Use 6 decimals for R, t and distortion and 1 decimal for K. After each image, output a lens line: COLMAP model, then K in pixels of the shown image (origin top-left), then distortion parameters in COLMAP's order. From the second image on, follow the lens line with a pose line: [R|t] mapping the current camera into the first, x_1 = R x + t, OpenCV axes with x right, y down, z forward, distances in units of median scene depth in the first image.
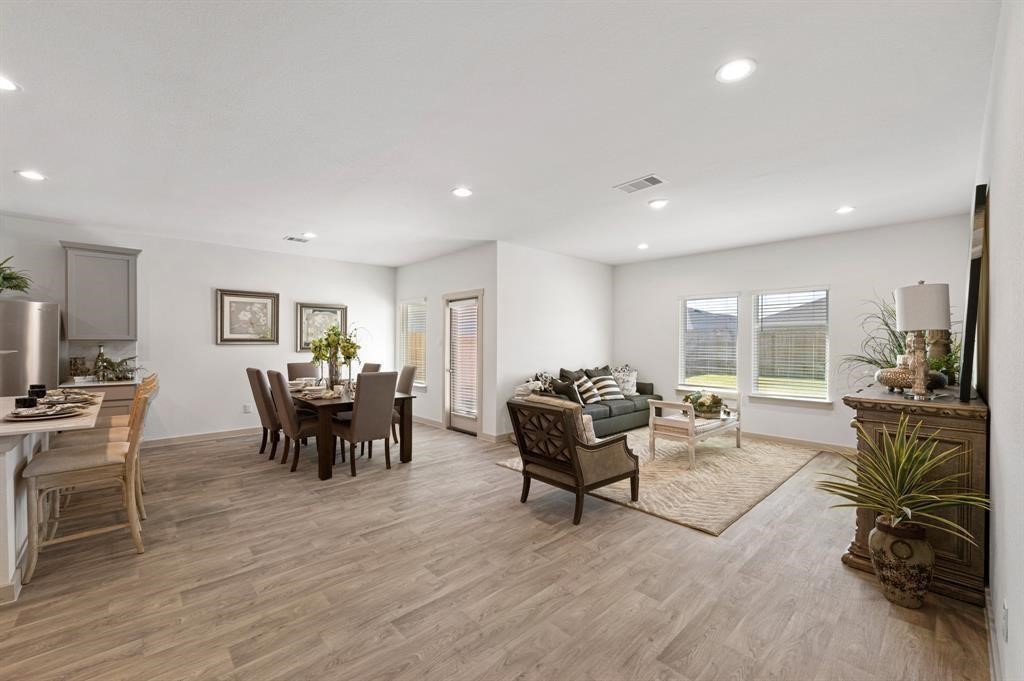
lens RADIAL K [[400.6, 0, 516.9], [0, 400.6, 346.9], [0, 0, 1]] dist [-0.001072, -0.000873]
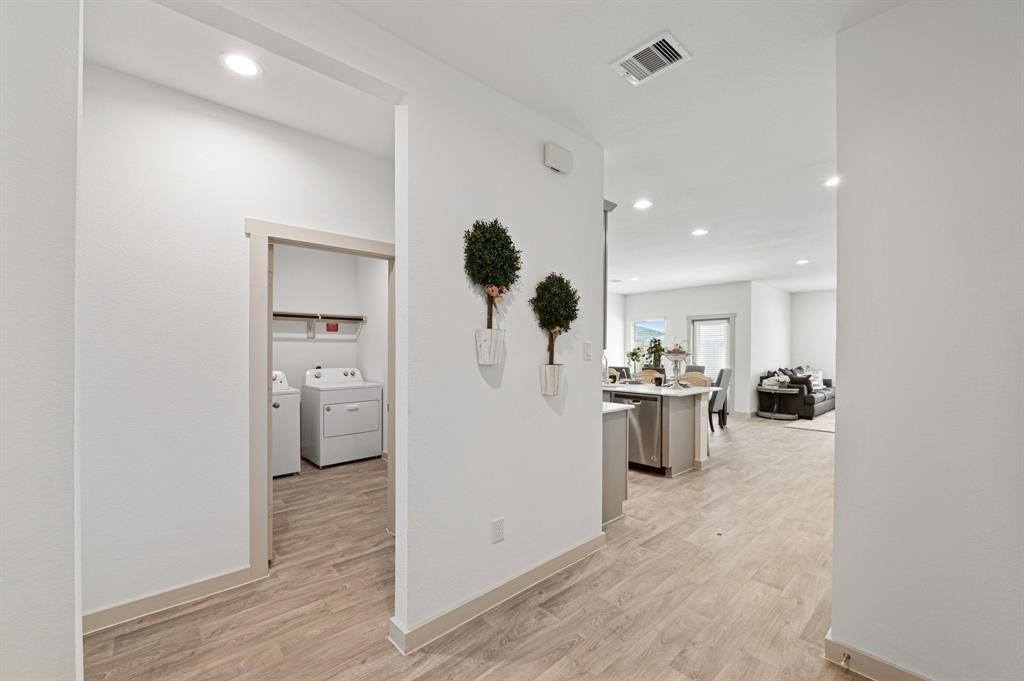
lens RADIAL K [[400.6, 0, 507.5], [0, 400.6, 355.1], [0, 0, 1]] dist [-0.001072, -0.000873]
pose [[0.999938, -0.002422, -0.010865, -0.876912], [0.002425, 0.999997, 0.000318, 0.005323], [0.010865, -0.000345, 0.999941, -0.446469]]
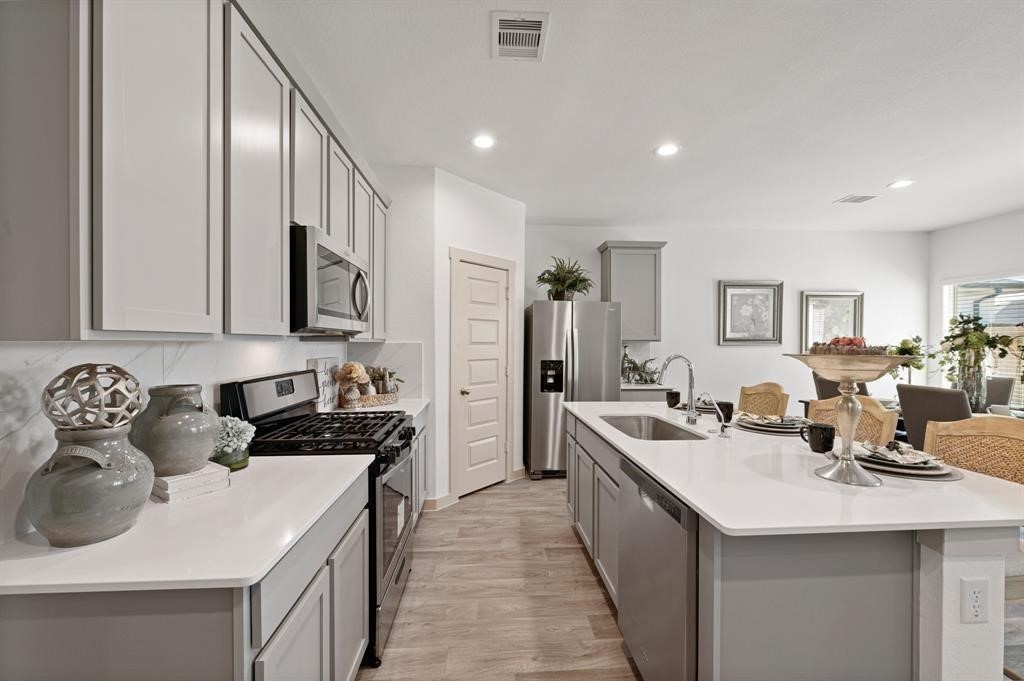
lens RADIAL K [[400.6, 0, 515.9], [0, 400.6, 345.1], [0, 0, 1]] dist [-0.001072, -0.000873]
pose [[0.787591, 0.001515, -0.616197, -0.558654], [-0.005399, 0.999976, -0.004443, -0.000261], [0.616175, 0.006826, 0.787579, 0.058514]]
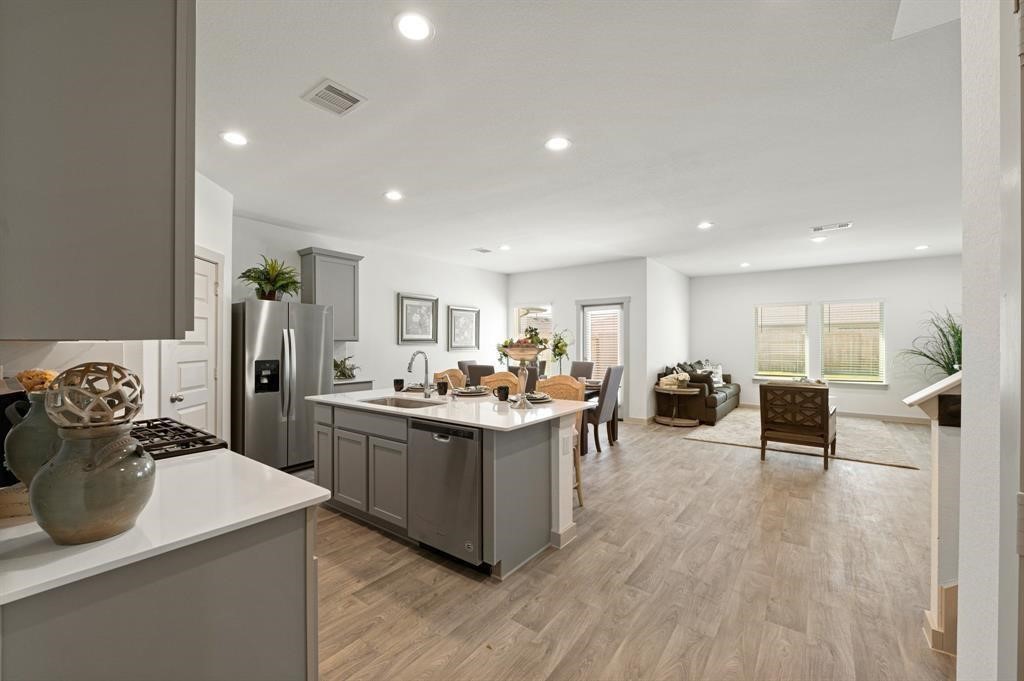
lens RADIAL K [[400.6, 0, 503.6], [0, 400.6, 344.1], [0, 0, 1]] dist [-0.001072, -0.000873]
pose [[0.984183, -0.004694, 0.177094, -0.655187], [0.005971, 0.999960, -0.006681, 0.001686], [-0.177056, 0.007633, 0.984171, -0.104507]]
